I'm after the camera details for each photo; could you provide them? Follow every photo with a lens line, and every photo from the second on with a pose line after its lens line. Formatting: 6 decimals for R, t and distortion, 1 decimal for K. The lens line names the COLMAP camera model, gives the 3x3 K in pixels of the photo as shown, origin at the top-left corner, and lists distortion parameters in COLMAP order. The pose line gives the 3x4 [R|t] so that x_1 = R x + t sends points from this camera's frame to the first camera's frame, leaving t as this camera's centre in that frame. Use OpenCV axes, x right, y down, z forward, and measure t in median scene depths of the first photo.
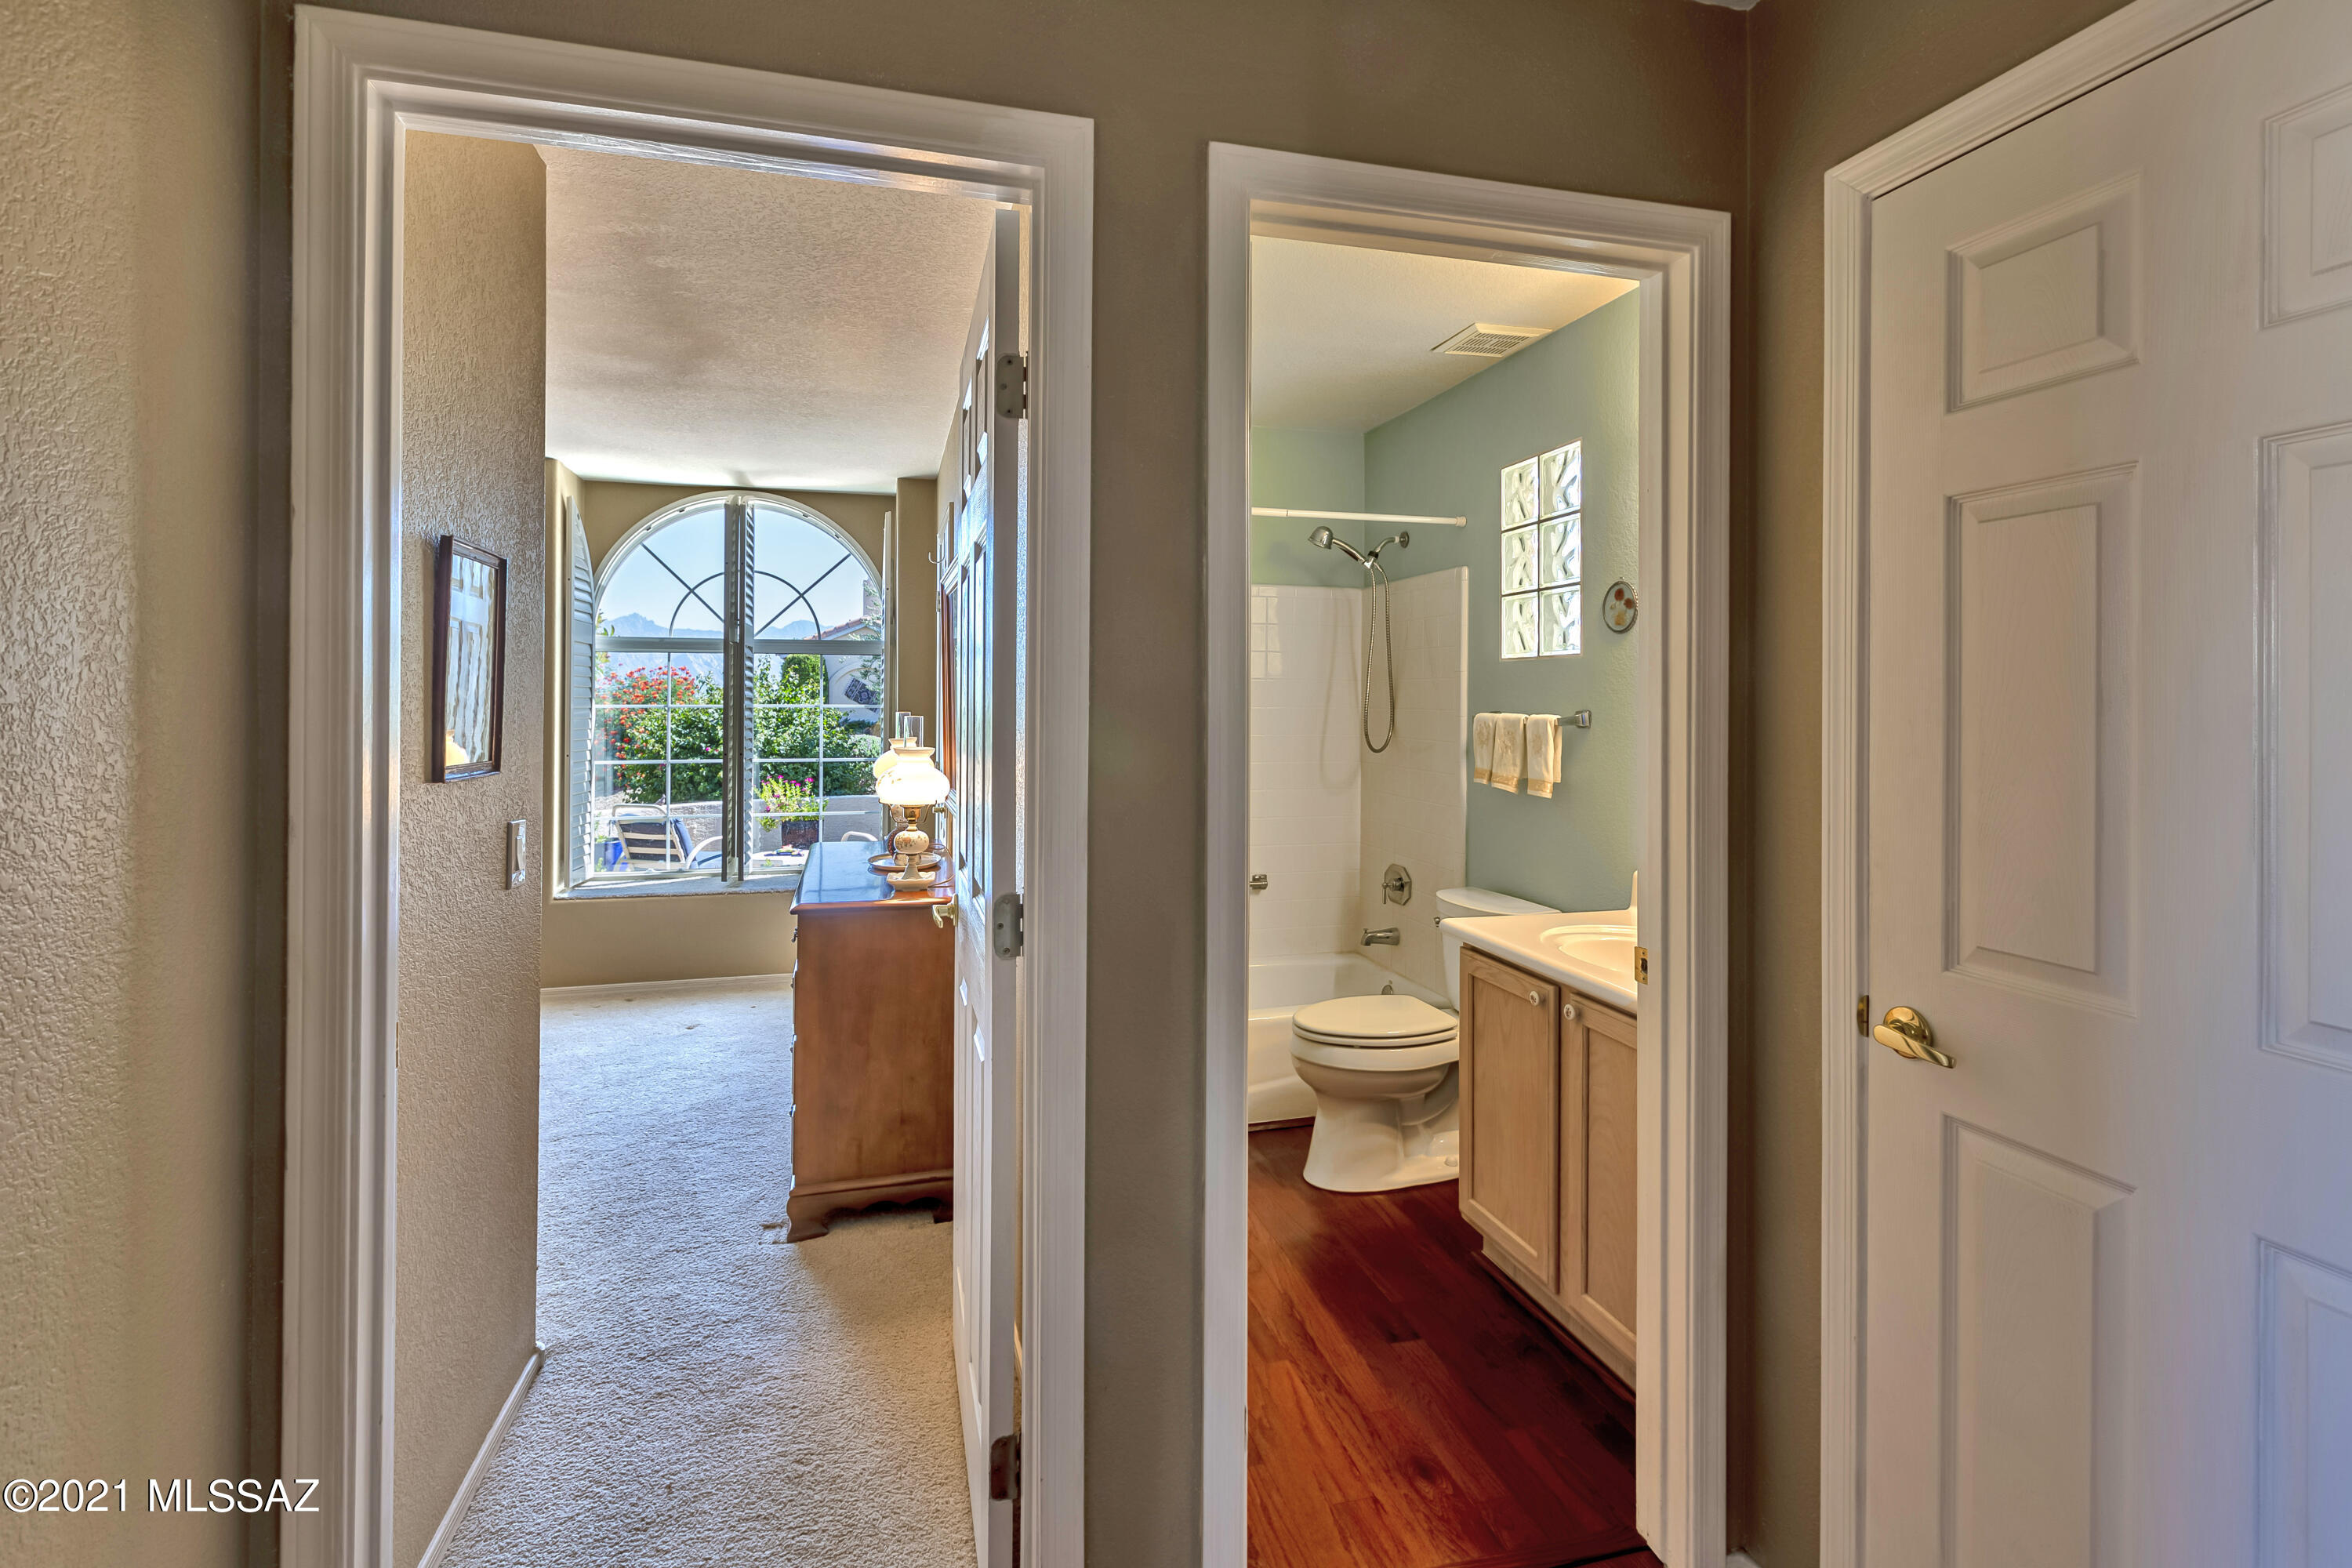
lens RADIAL K [[1098.7, 0, 1176.7], [0, 1098.7, 694.0], [0, 0, 1]] dist [0.001895, -0.000039]
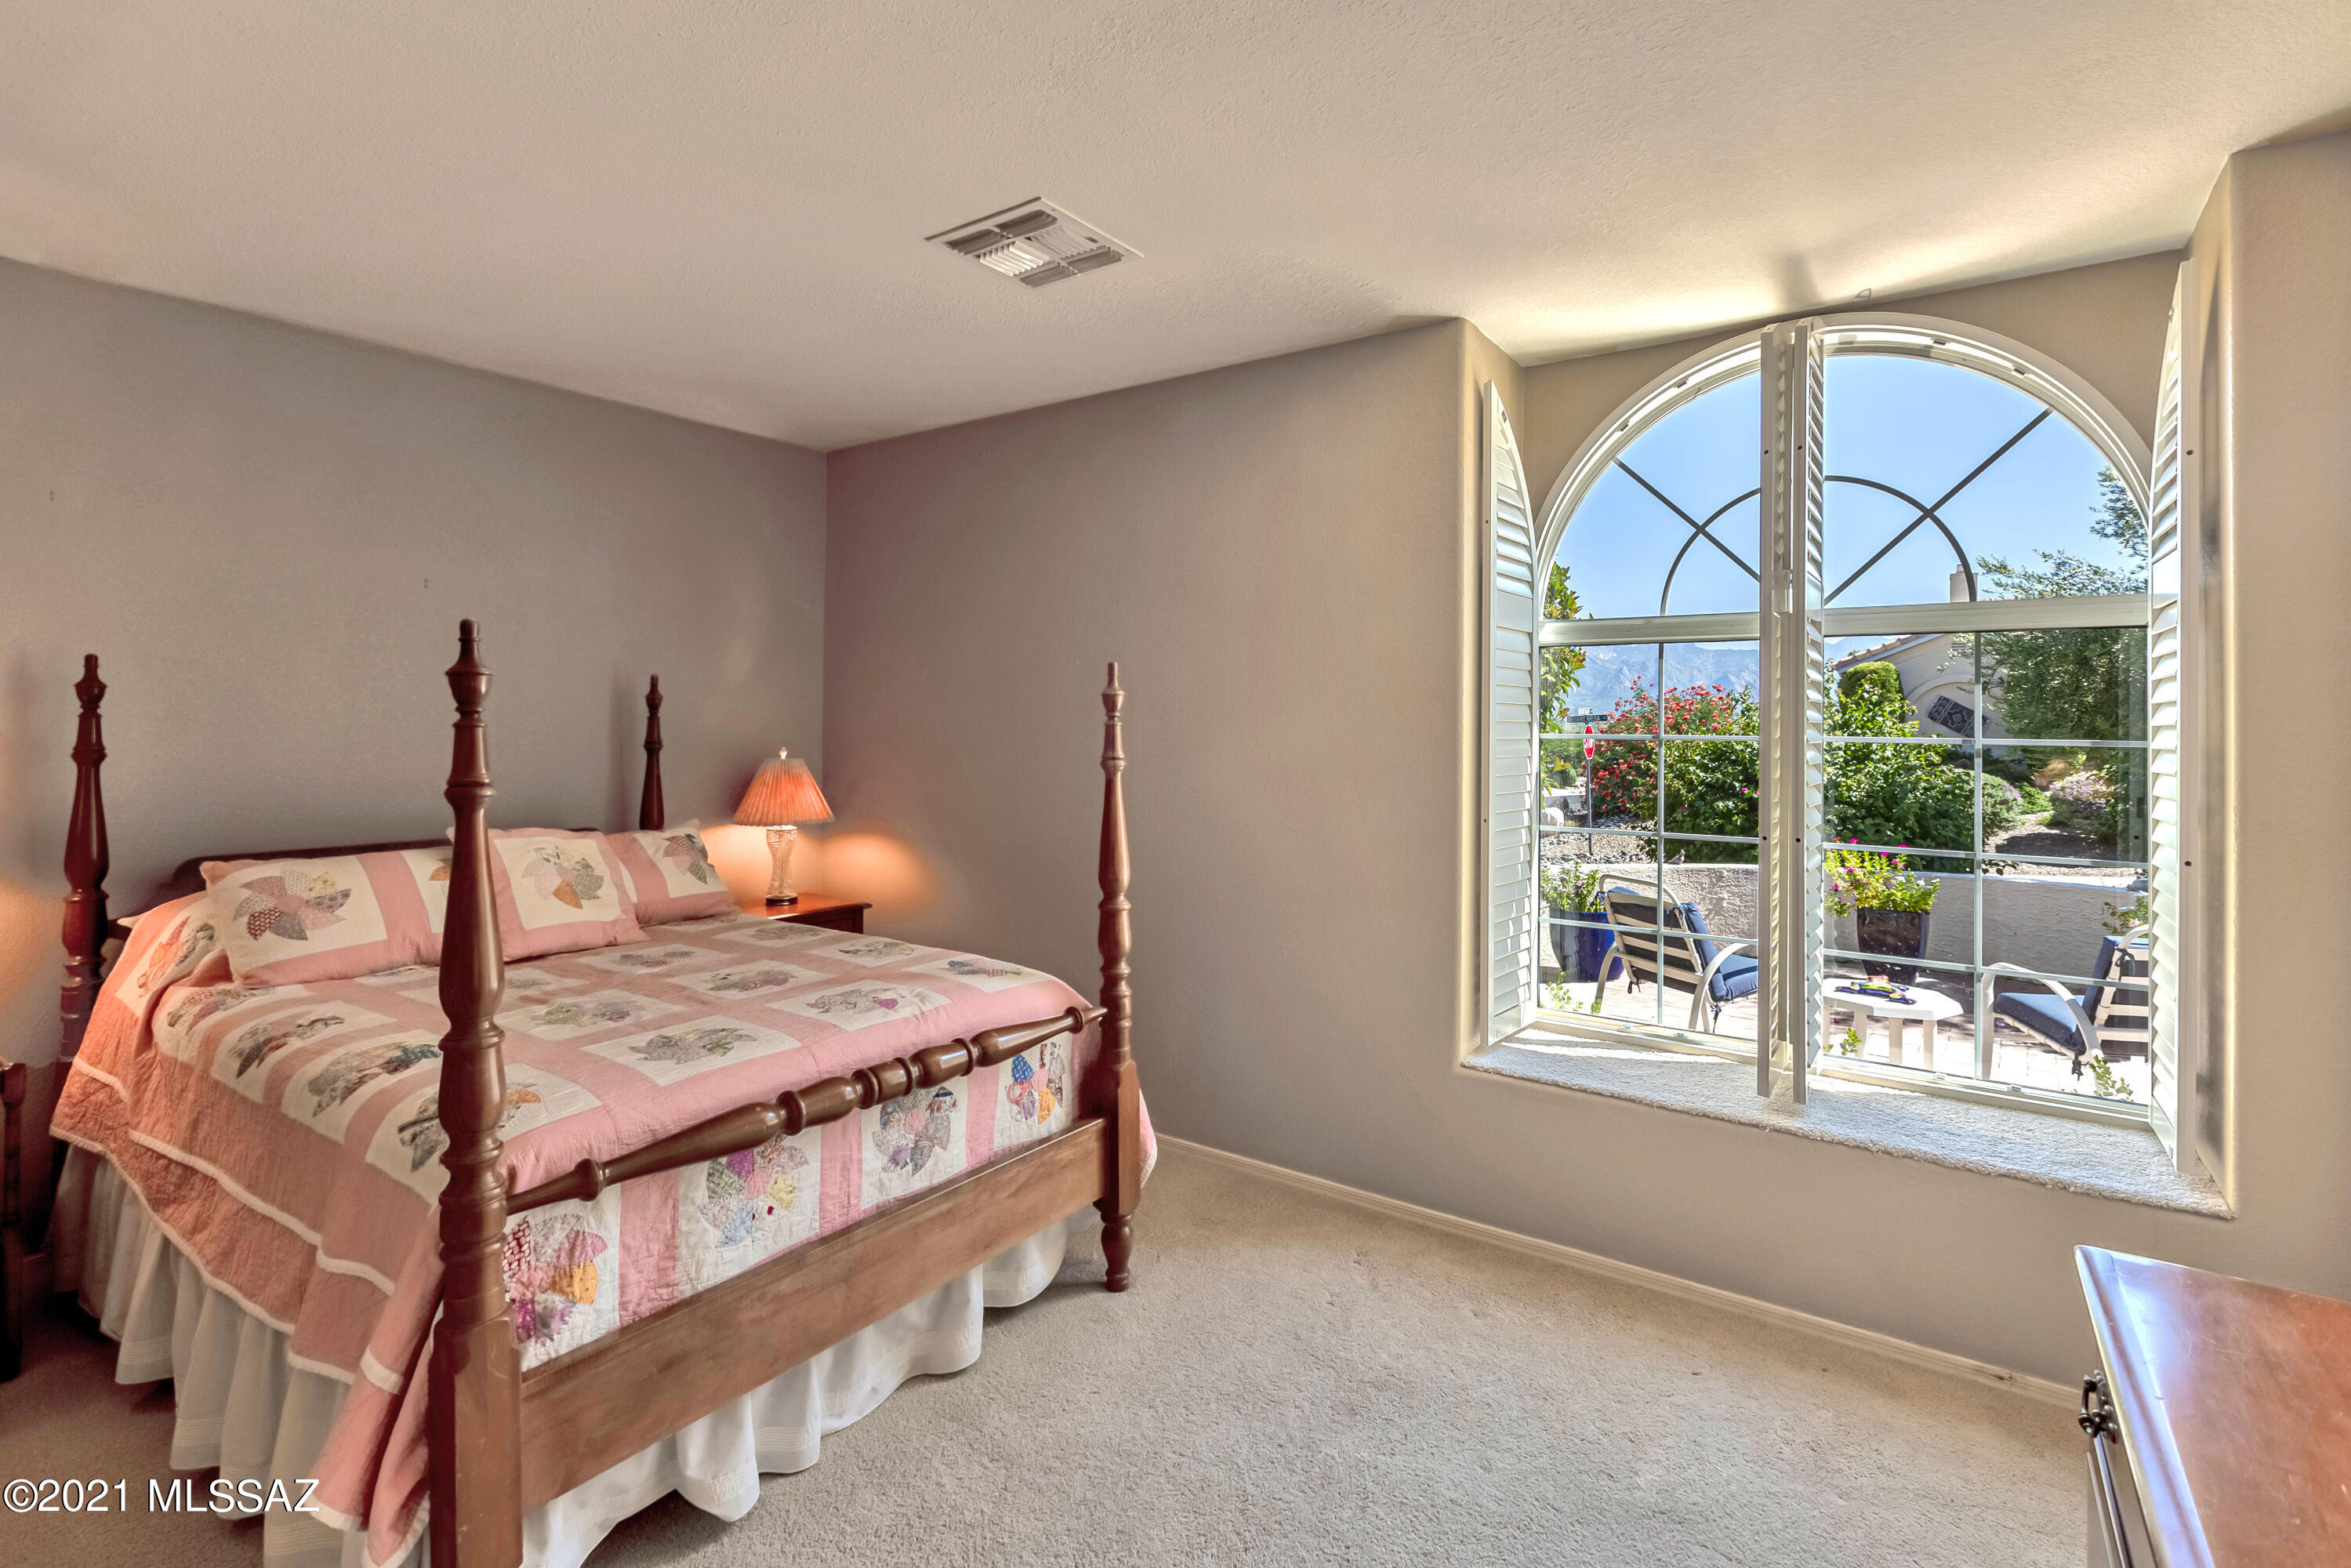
lens RADIAL K [[1098.3, 0, 1176.2], [0, 1098.3, 694.0], [0, 0, 1]] dist [0.001895, -0.000039]
pose [[0.633403, -0.011510, -0.773737, -0.314942], [-0.003568, 0.999835, -0.017795, -0.000057], [0.773814, 0.014032, 0.633257, 0.776711]]
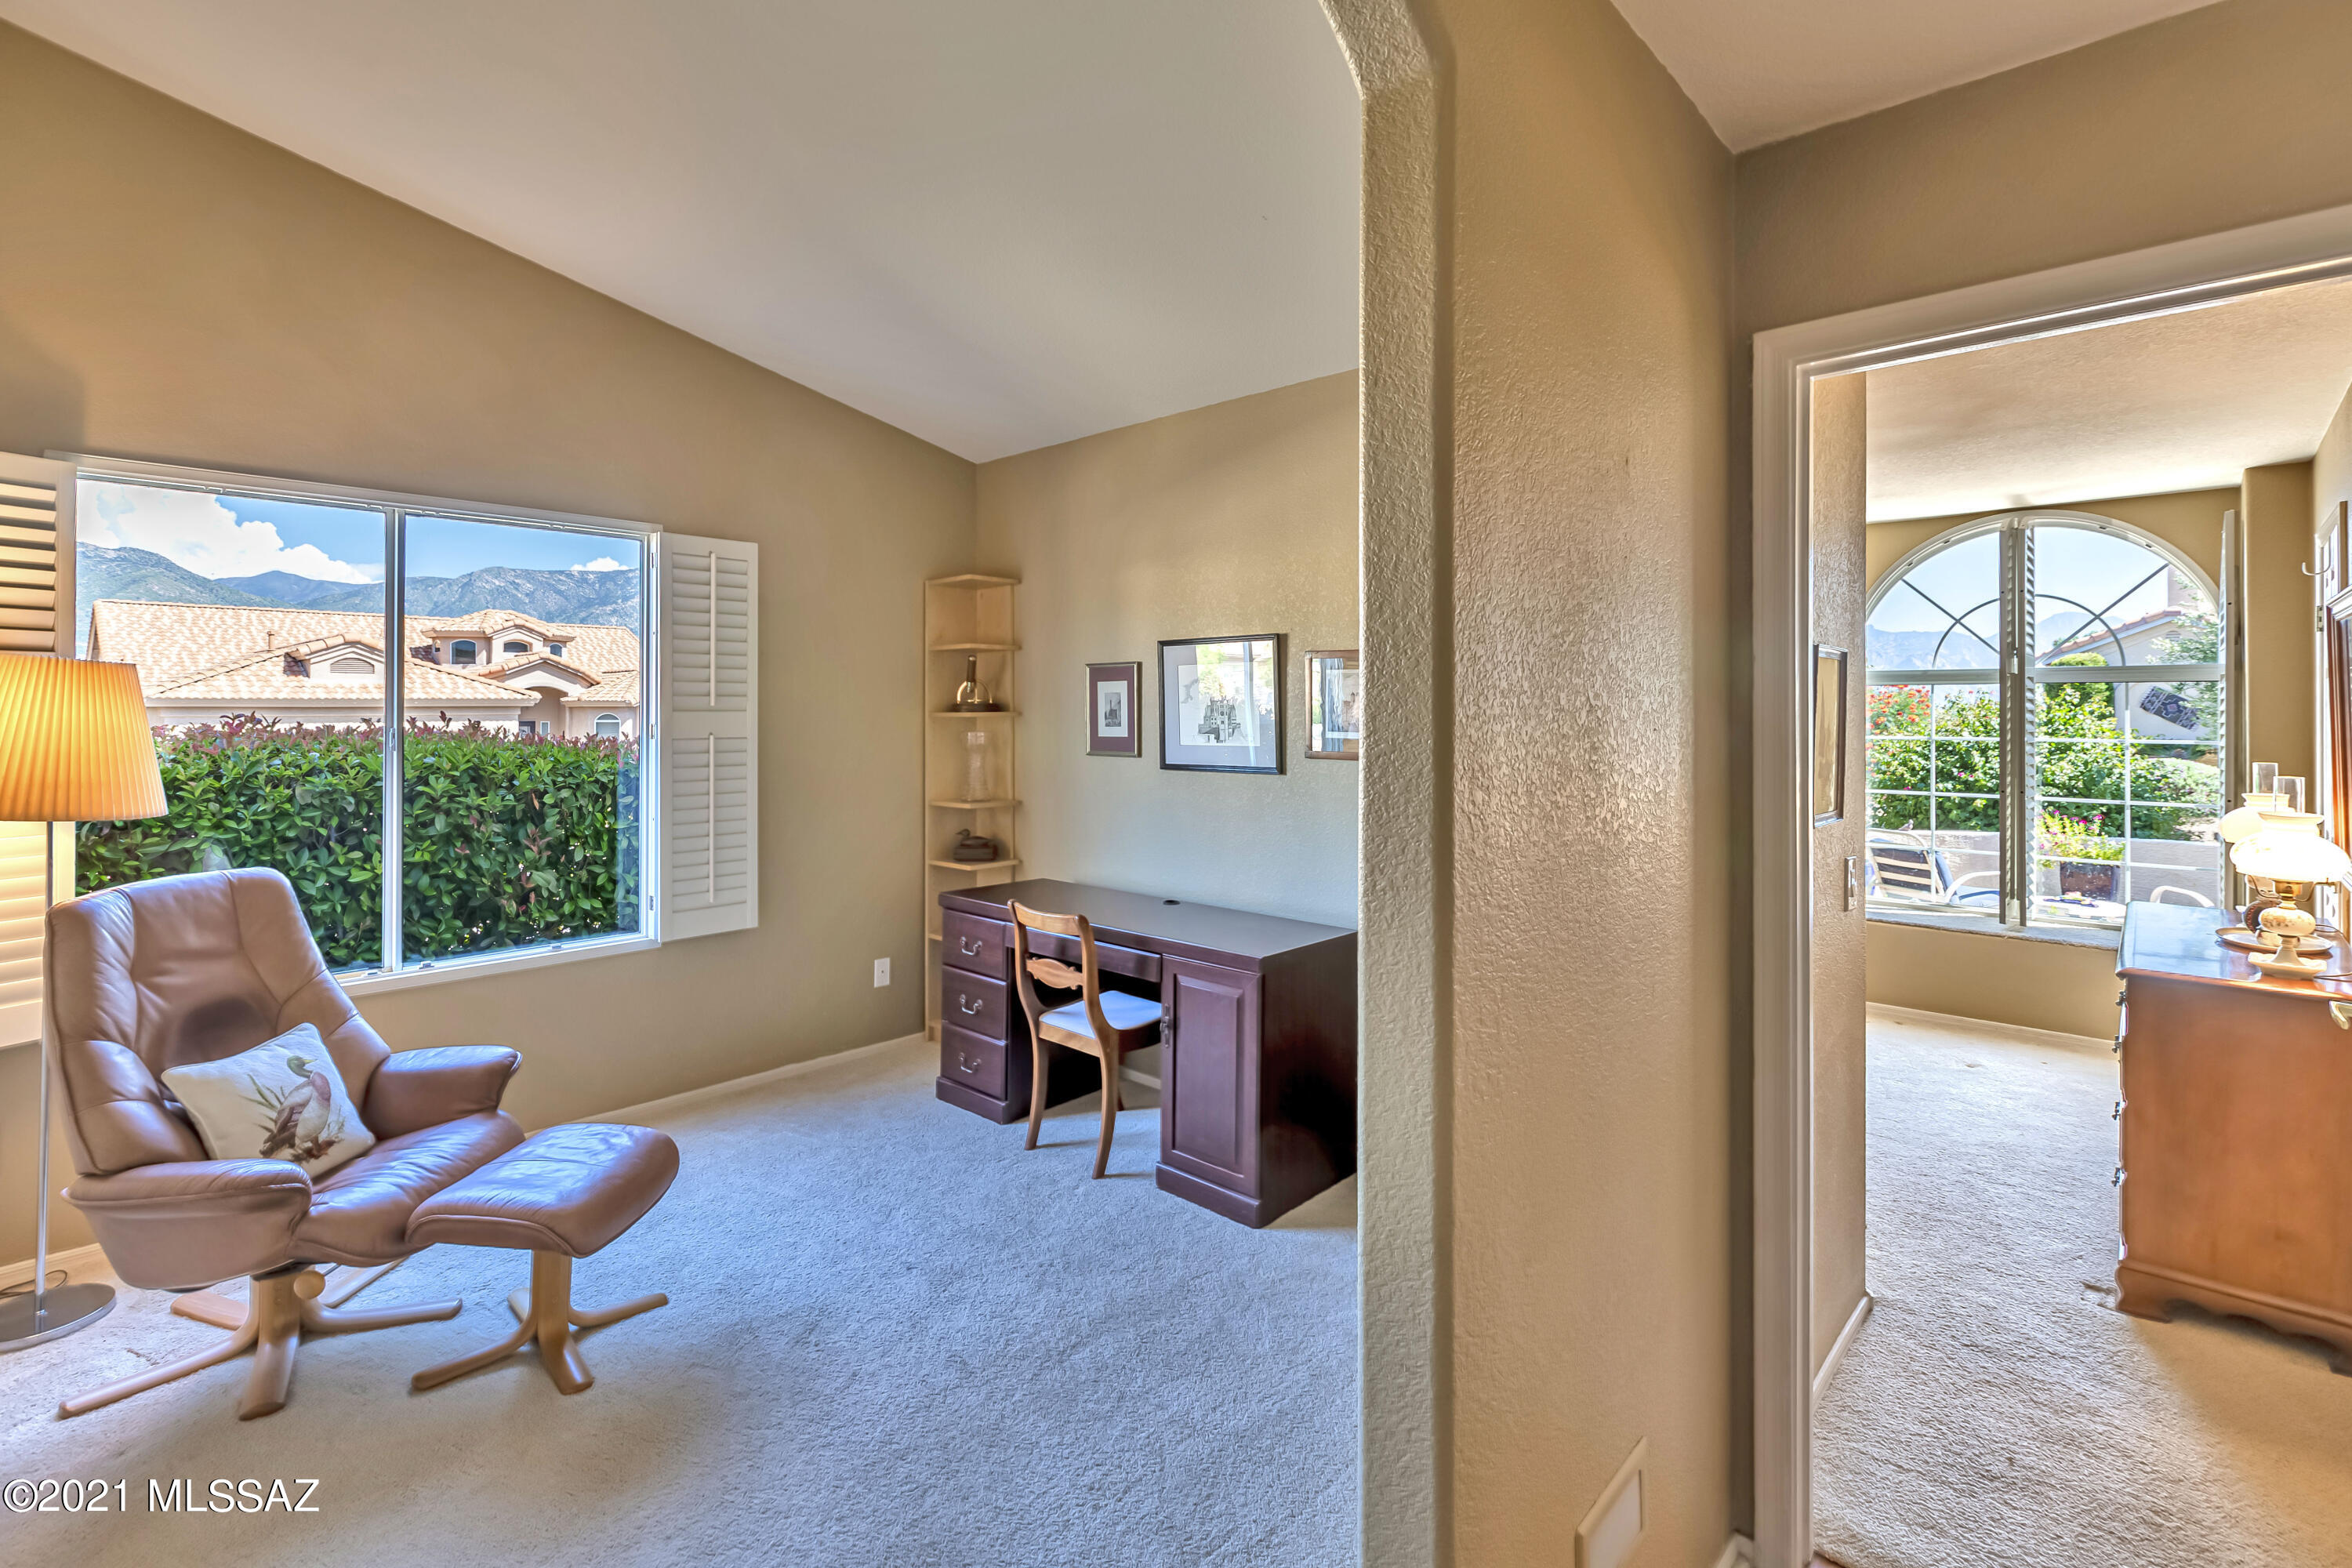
lens RADIAL K [[1082.7, 0, 1168.6], [0, 1082.7, 699.9], [0, 0, 1]] dist [0.000940, -0.000860]
pose [[0.521877, -0.008151, -0.852982, 0.026873], [0.005292, 0.999966, -0.006317, -0.036765], [0.853004, -0.001217, 0.521903, -0.186442]]
